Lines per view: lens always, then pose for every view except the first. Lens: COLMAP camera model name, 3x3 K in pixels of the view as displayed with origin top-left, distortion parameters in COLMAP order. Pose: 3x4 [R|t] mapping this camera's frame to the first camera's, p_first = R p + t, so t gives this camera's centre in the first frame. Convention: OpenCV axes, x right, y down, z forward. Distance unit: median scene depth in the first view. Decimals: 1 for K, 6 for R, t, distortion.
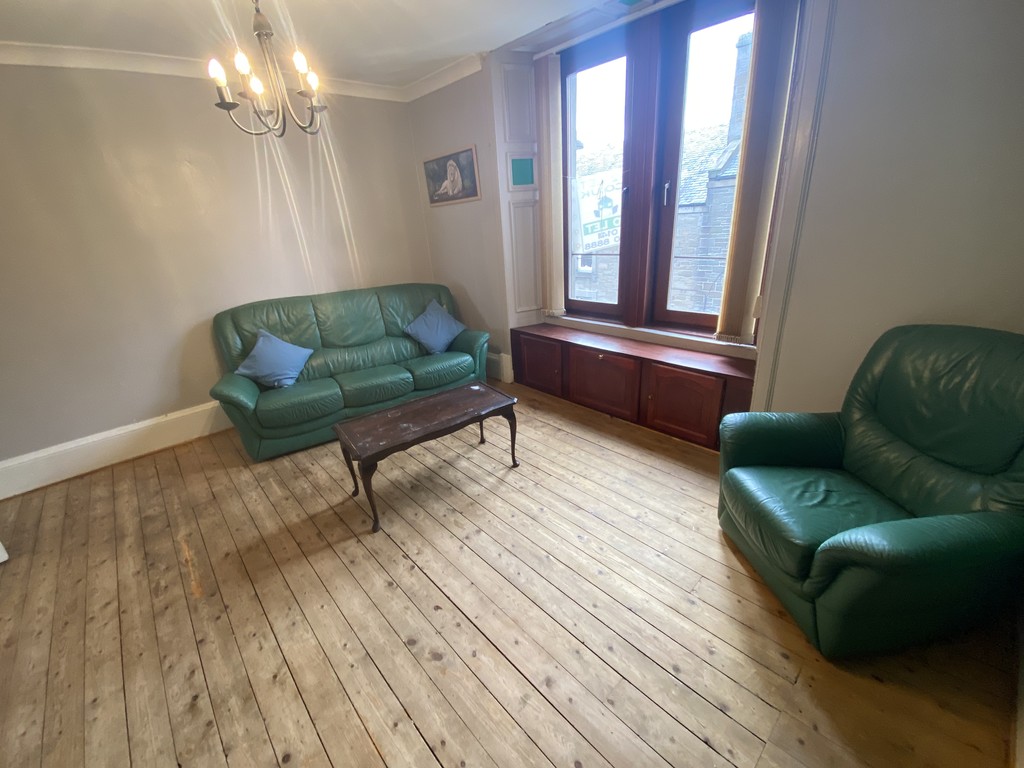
lens RADIAL K [[421.1, 0, 515.1], [0, 421.1, 389.2], [0, 0, 1]] dist [0.001438, -0.008296]
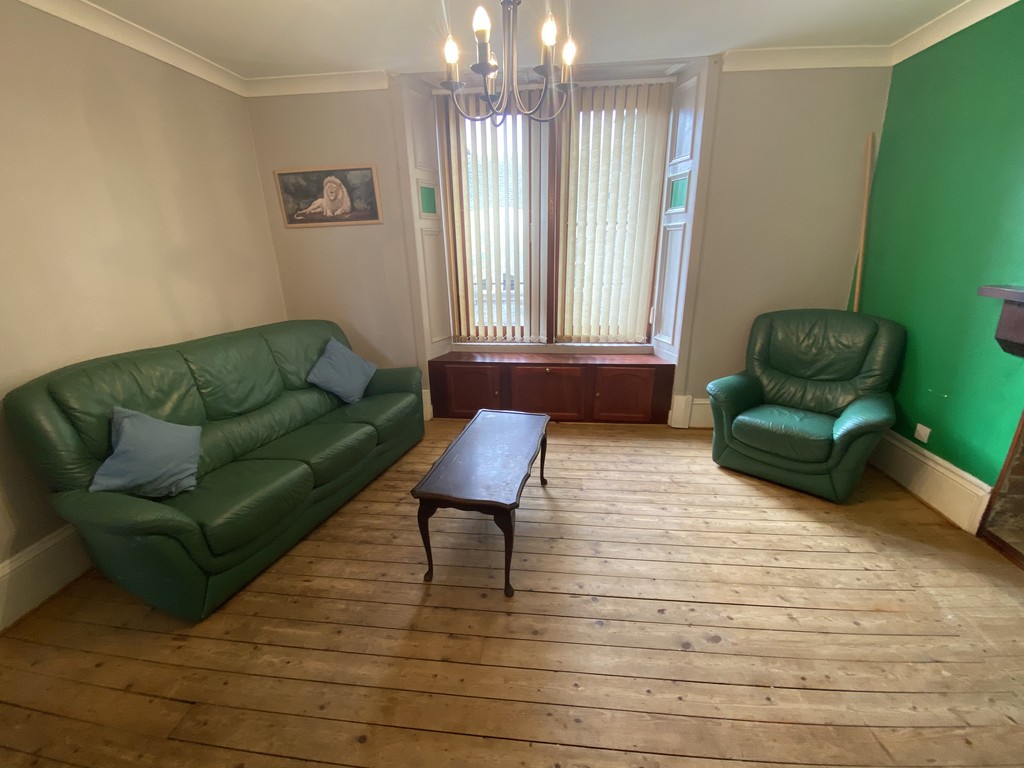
lens RADIAL K [[421.1, 0, 517.6], [0, 421.1, 386.1], [0, 0, 1]] dist [0.001438, -0.008296]
pose [[0.746385, -0.162328, 0.645414, -0.546218], [0.225999, 0.973990, -0.016387, -0.033840], [-0.625967, 0.158094, 0.763657, 0.200101]]
